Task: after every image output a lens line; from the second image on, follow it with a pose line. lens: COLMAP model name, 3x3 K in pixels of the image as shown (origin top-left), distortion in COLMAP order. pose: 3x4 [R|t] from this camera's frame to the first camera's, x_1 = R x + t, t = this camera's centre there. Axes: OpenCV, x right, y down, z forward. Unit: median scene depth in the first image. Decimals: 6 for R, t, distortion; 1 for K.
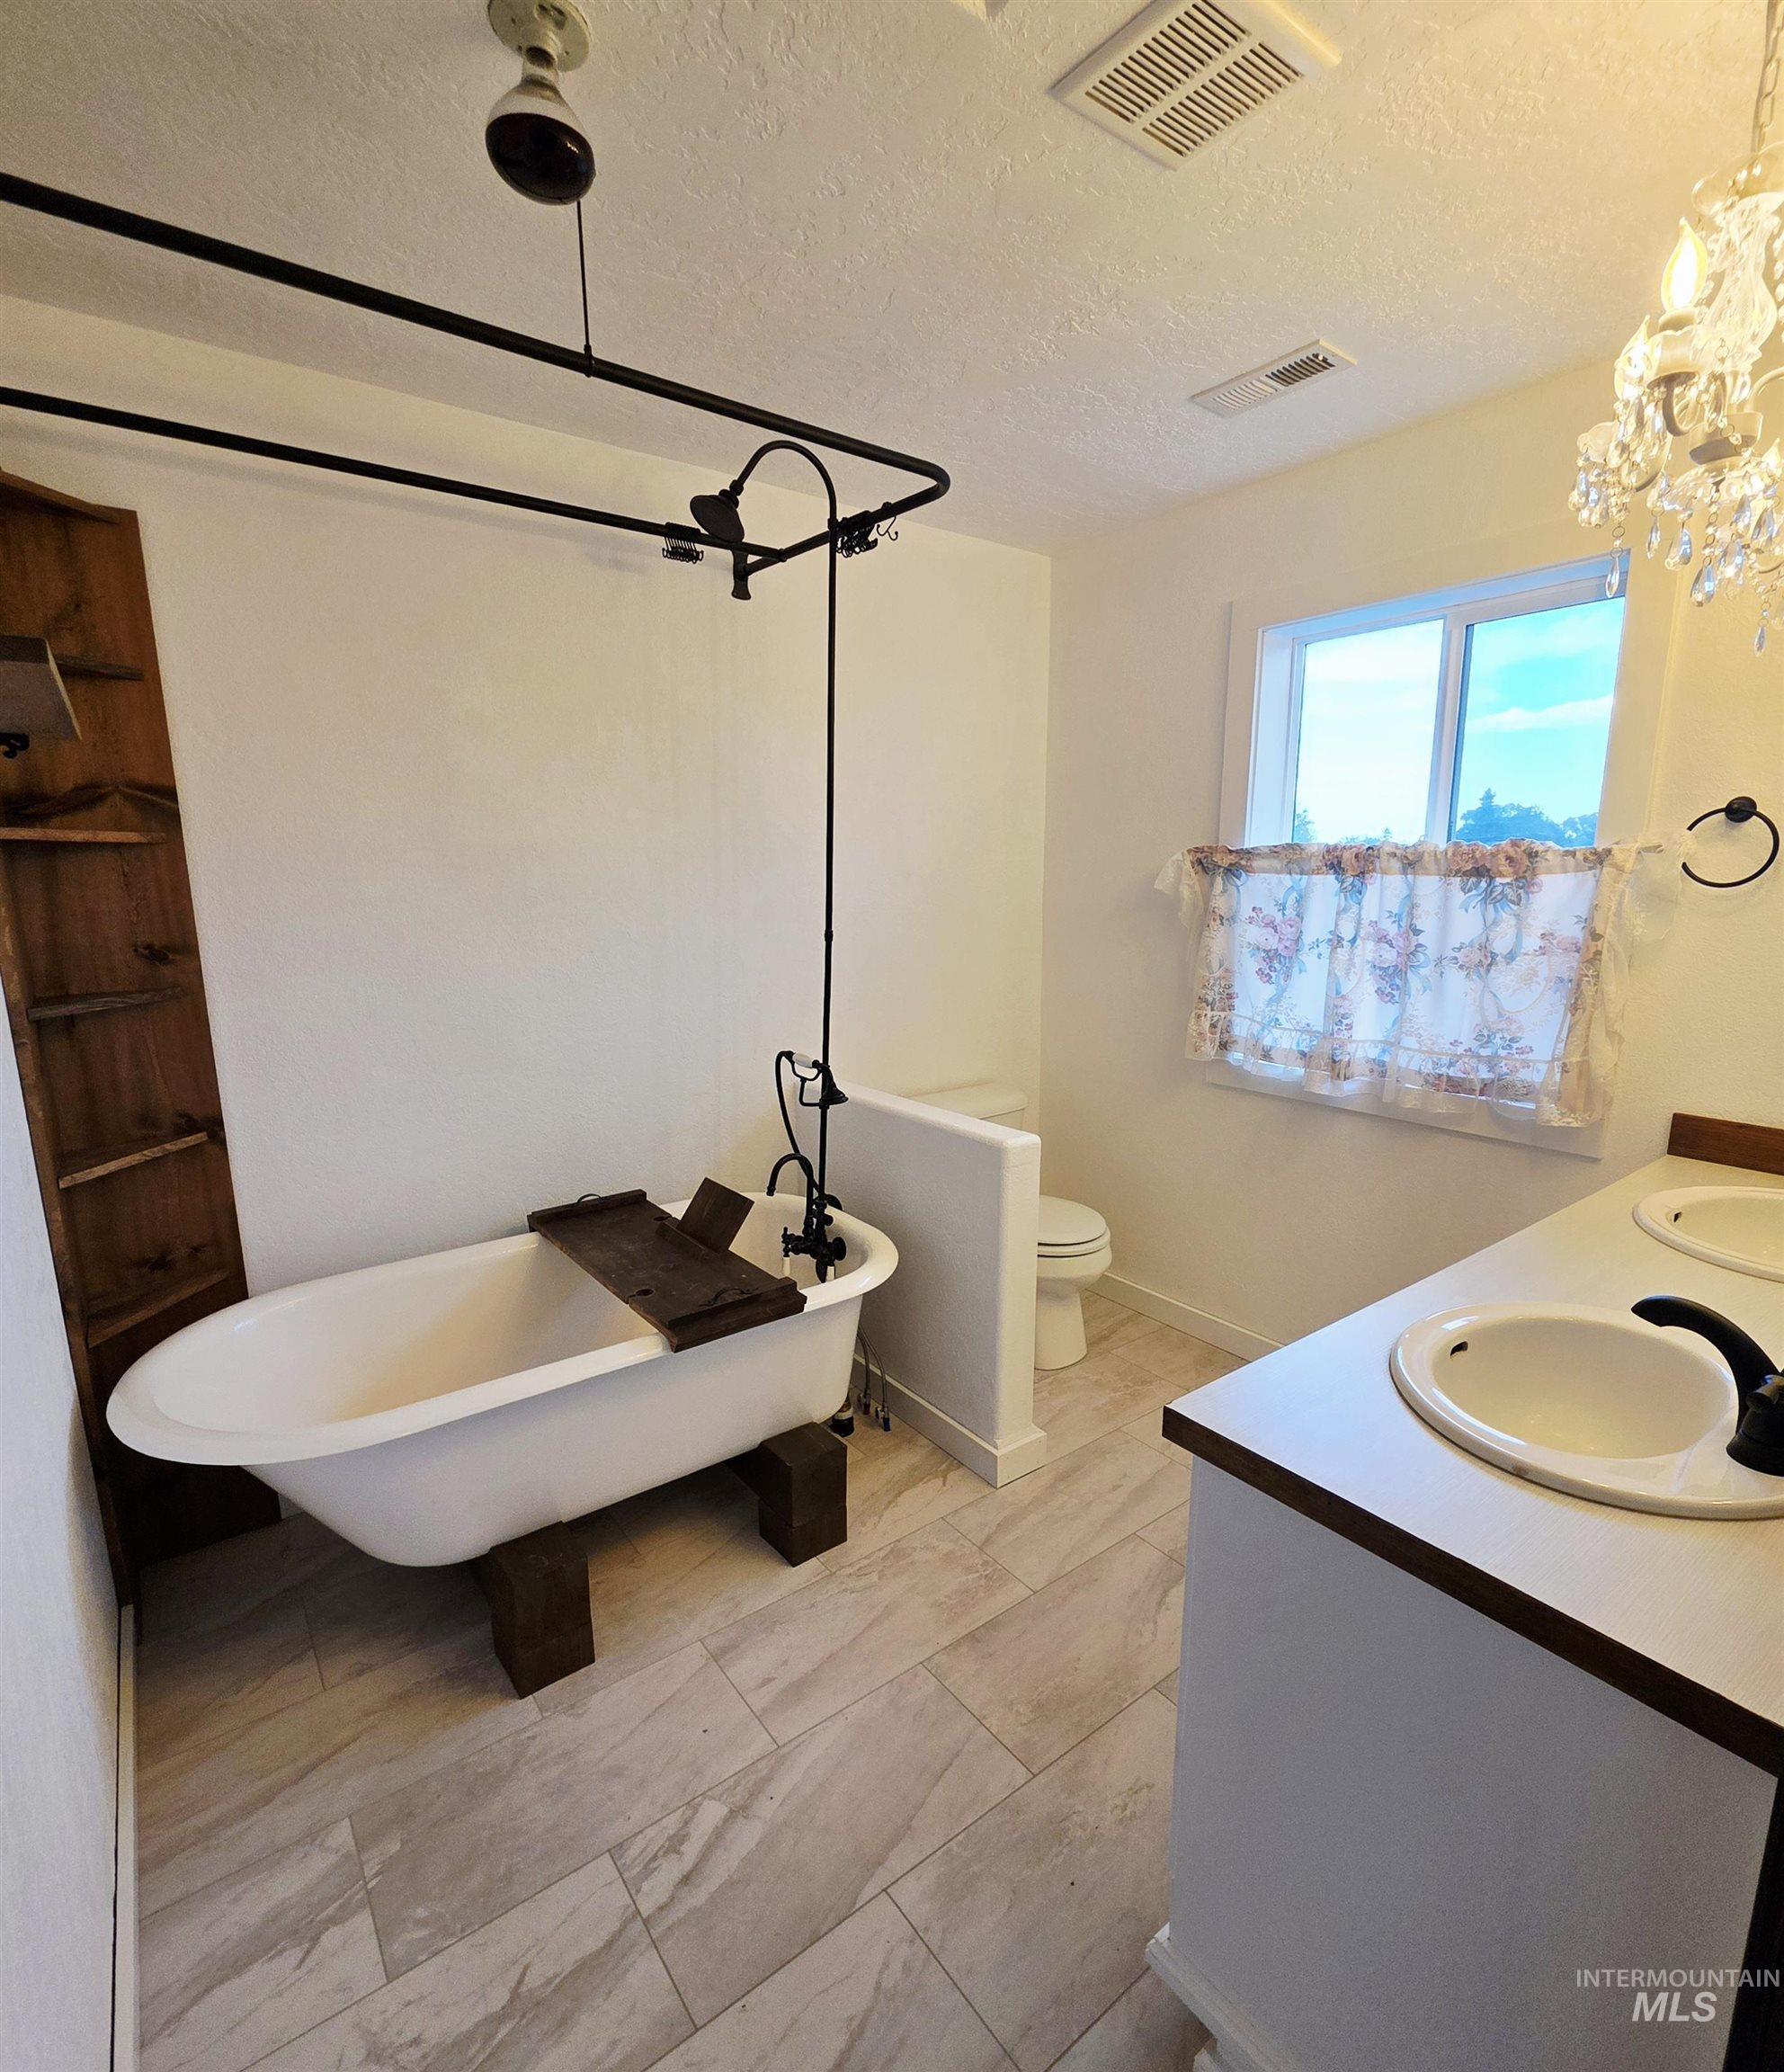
lens RADIAL K [[1008.6, 0, 891.4], [0, 1008.6, 1042.4], [0, 0, 1]] dist [0.002280, -0.000092]
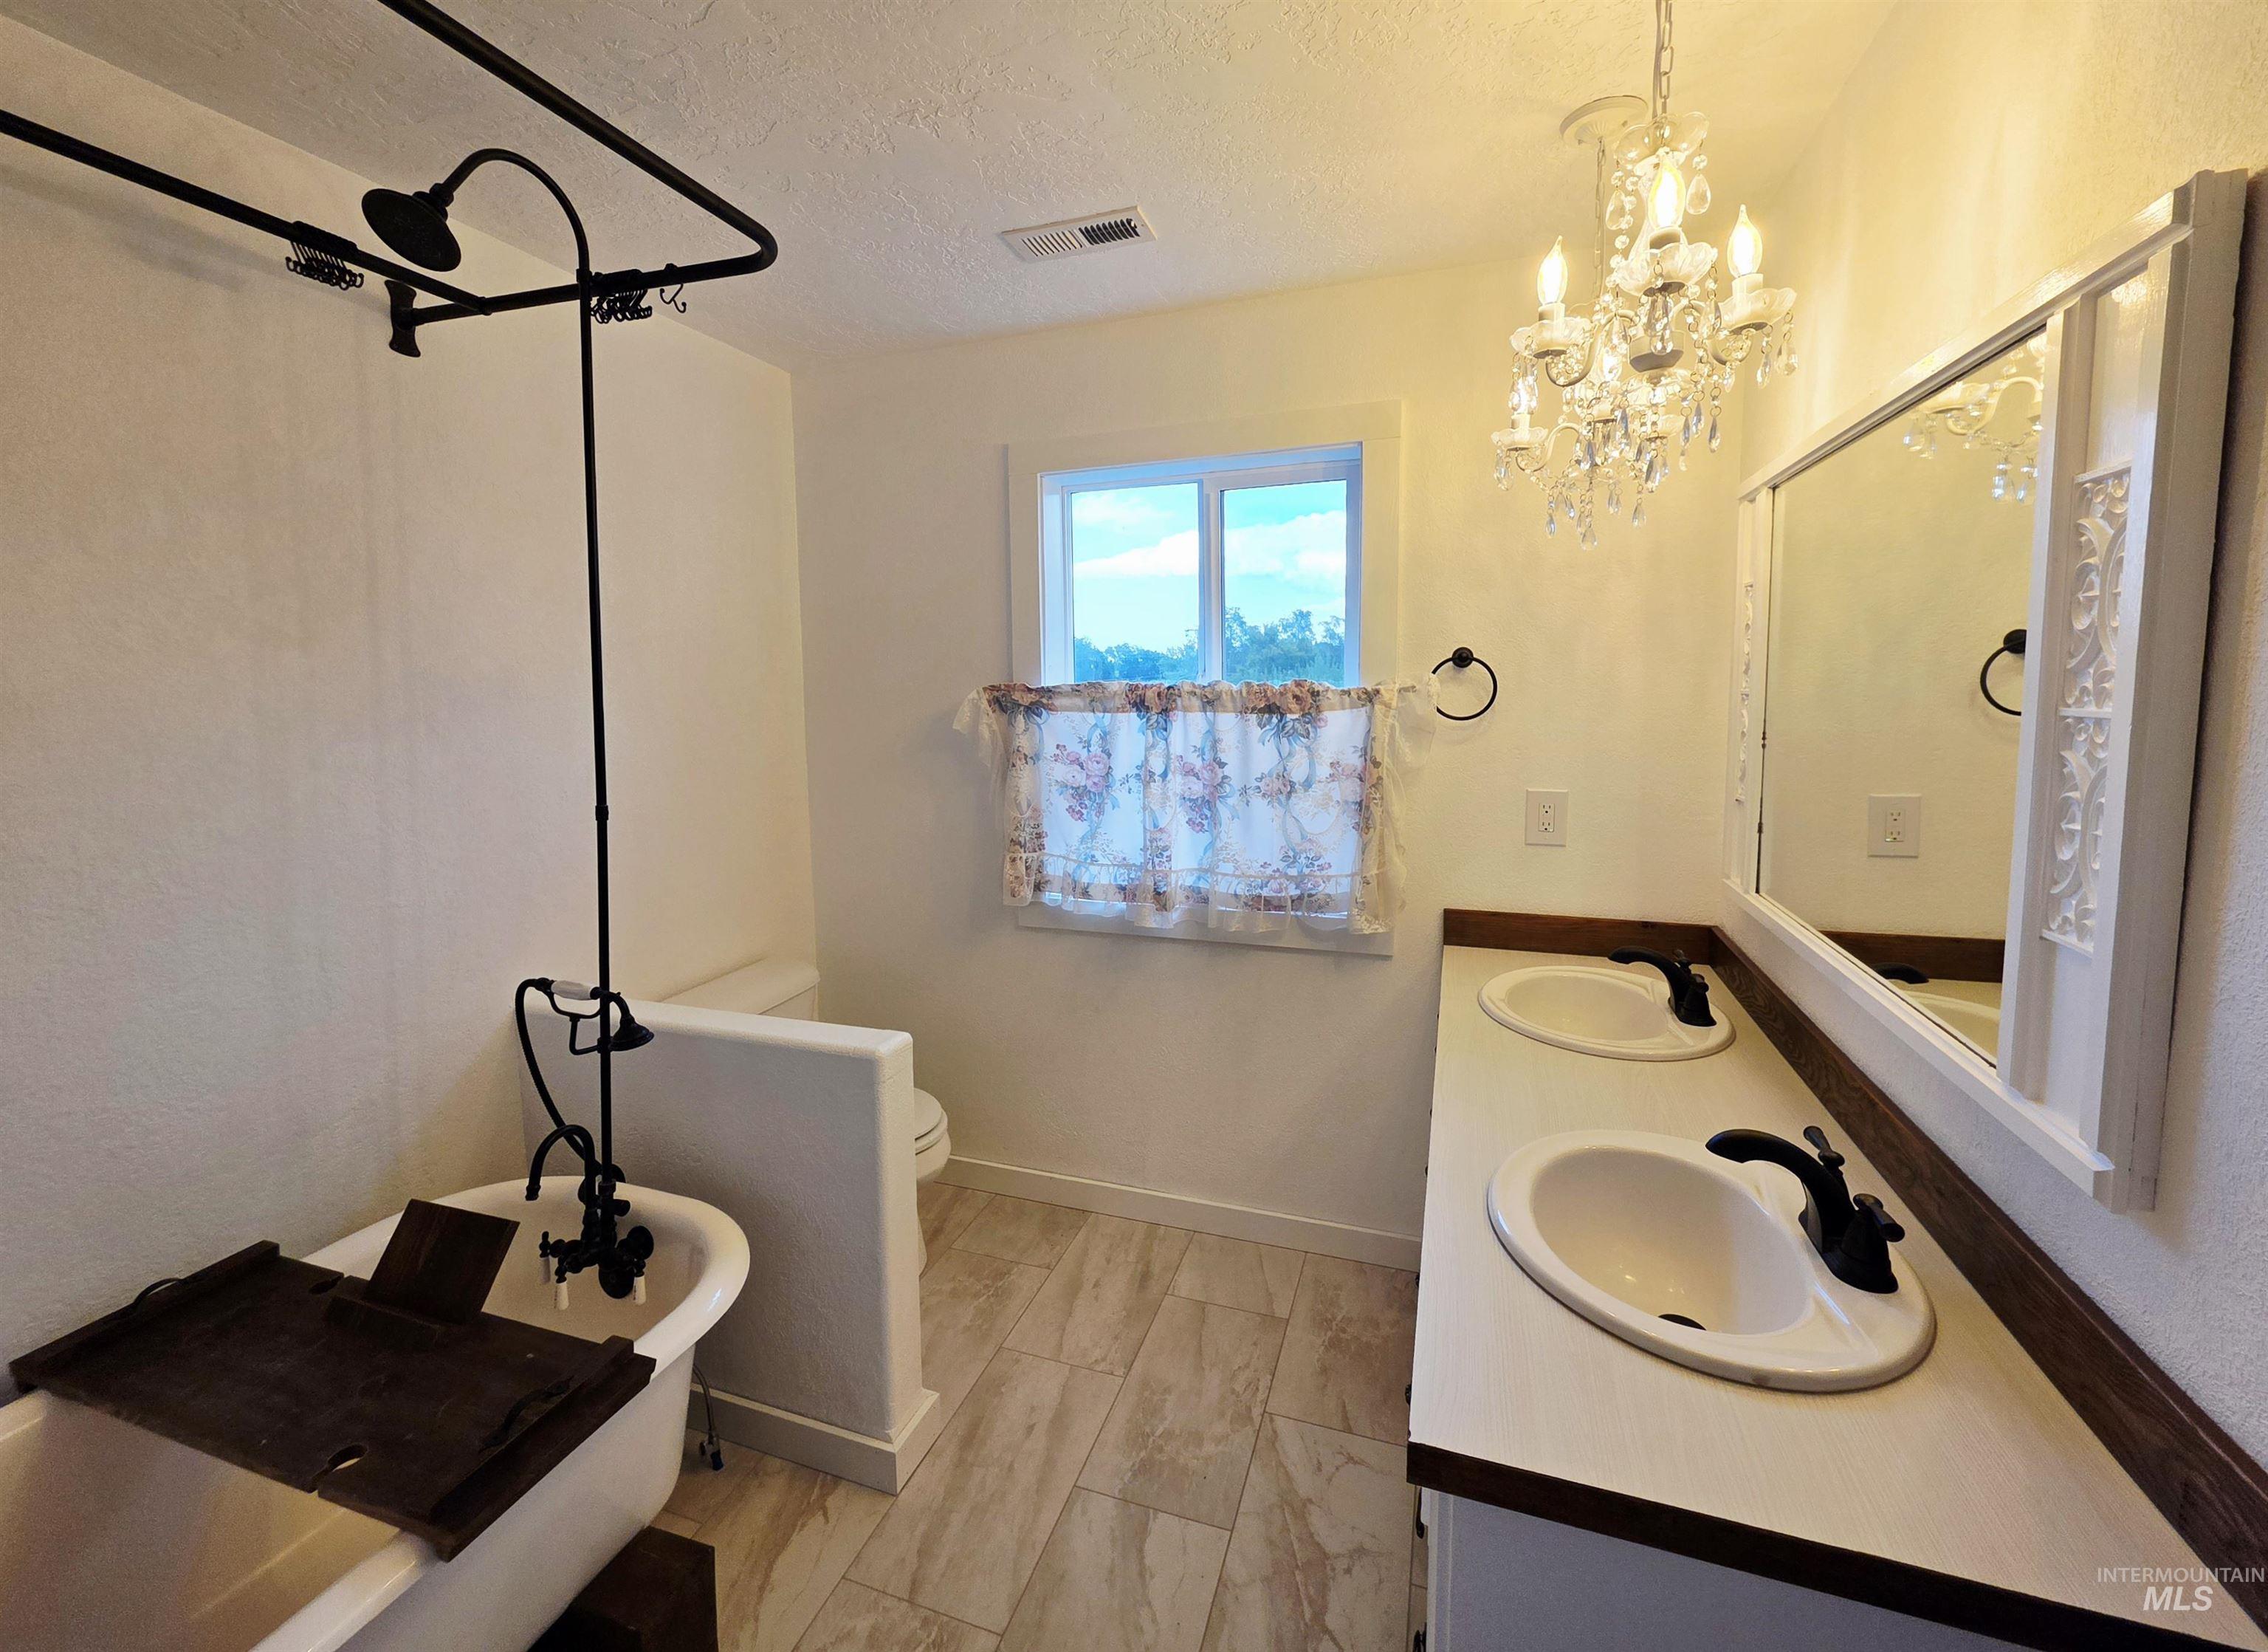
lens RADIAL K [[964.8, 0, 1111.4], [0, 964.8, 756.4], [0, 0, 1]] dist [-0.002320, -0.000081]
pose [[0.835574, -0.049819, 0.547114, -0.135786], [0.105151, 0.991971, -0.070265, -0.058909], [-0.539221, 0.116241, 0.834104, 0.211787]]
